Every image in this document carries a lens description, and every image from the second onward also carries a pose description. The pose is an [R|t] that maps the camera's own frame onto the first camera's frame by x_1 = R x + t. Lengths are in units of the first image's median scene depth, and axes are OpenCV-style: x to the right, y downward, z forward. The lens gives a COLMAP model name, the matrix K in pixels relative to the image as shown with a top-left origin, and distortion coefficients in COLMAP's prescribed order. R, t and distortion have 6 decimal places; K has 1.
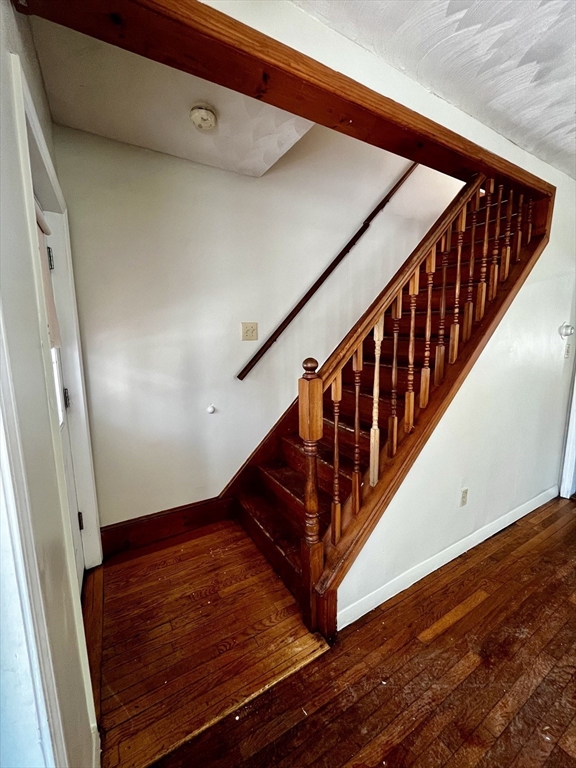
lens RADIAL K [[310.9, 0, 287.9], [0, 310.9, 381.9], [0, 0, 1]] dist [-0.003602, 0.000449]
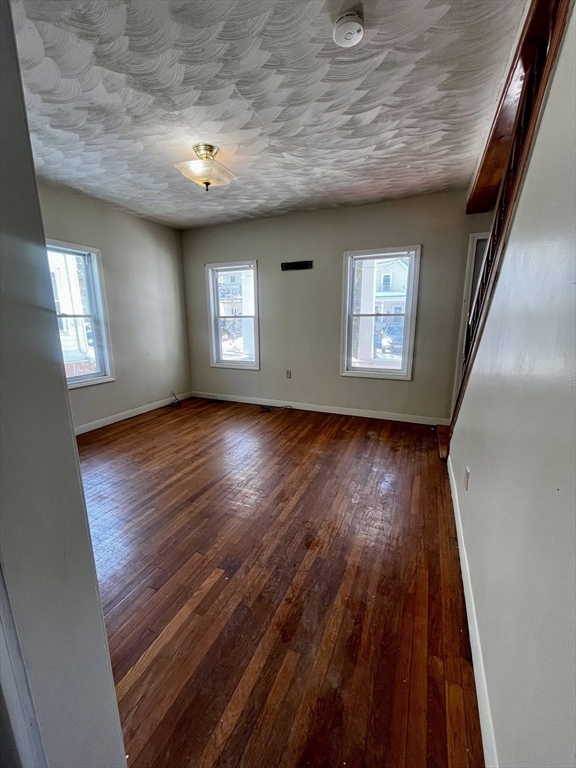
lens RADIAL K [[310.9, 0, 287.9], [0, 310.9, 381.9], [0, 0, 1]] dist [-0.003602, 0.000449]
pose [[-0.813321, 0.131181, -0.566833, 1.304336], [-0.072680, 0.943711, 0.322686, -0.118925], [0.577257, 0.303645, -0.758006, 1.169171]]
